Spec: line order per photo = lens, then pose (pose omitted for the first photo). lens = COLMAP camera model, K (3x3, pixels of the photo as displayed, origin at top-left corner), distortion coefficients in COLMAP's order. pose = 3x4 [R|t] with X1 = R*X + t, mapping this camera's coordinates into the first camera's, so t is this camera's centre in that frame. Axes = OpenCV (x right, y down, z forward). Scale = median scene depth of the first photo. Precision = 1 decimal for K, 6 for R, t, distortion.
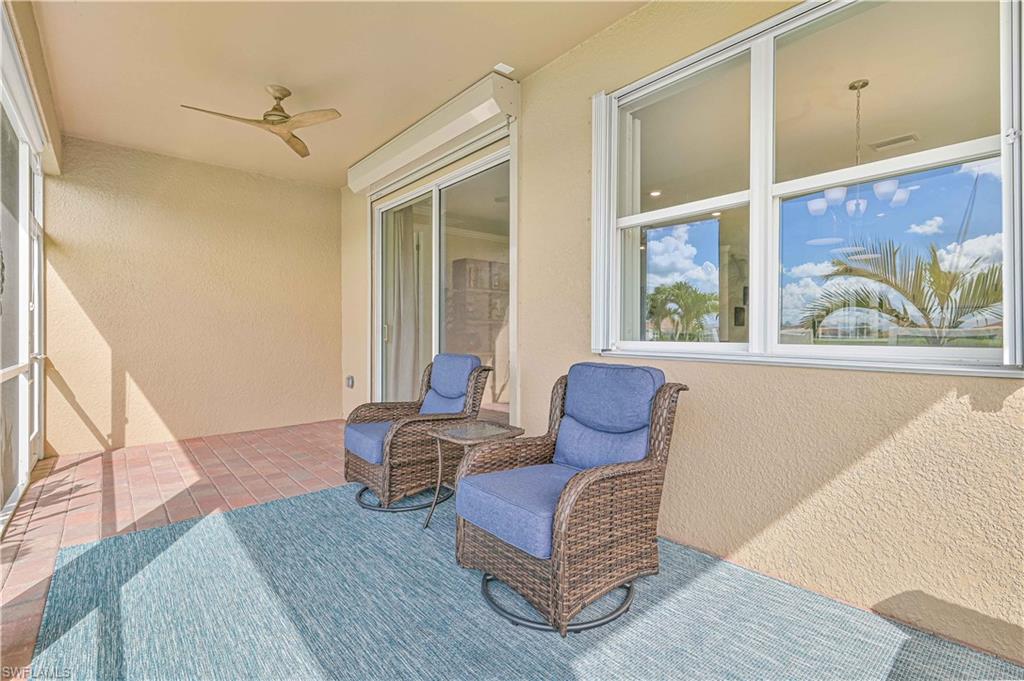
lens RADIAL K [[477.8, 0, 512.0], [0, 477.8, 340.5], [0, 0, 1]] dist [-0.000634, -0.000142]
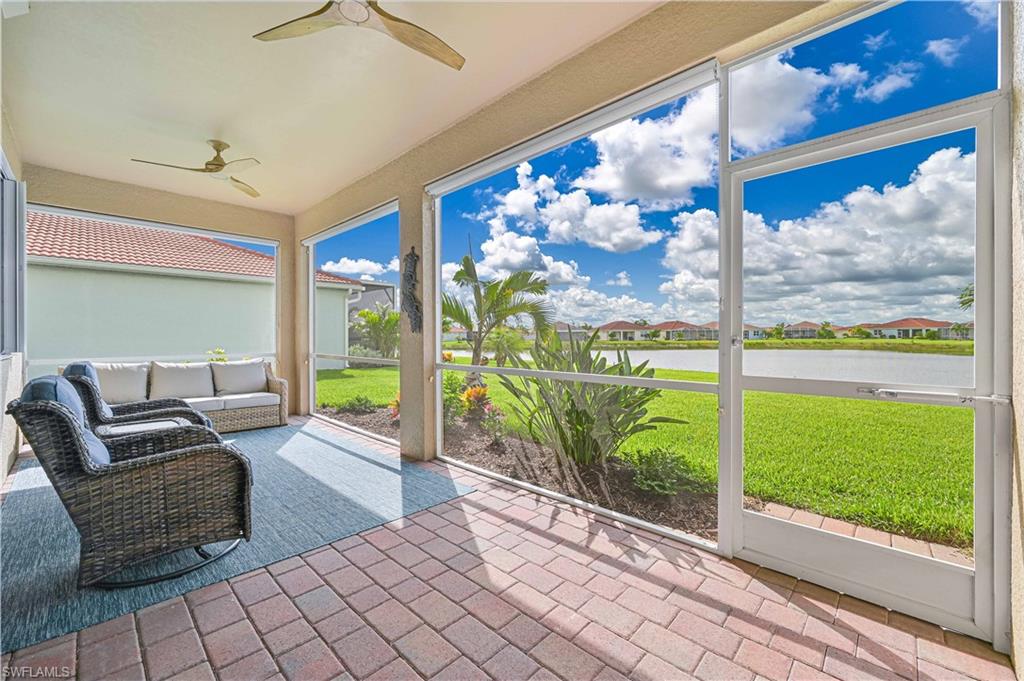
lens RADIAL K [[414.9, 0, 513.1], [0, 414.9, 335.7], [0, 0, 1]] dist [0.000743, 0.000030]
pose [[-0.994590, 0.002451, -0.103845, -0.848250], [0.001949, 0.999986, 0.004936, -0.030854], [0.103856, 0.004707, -0.994581, 2.068585]]
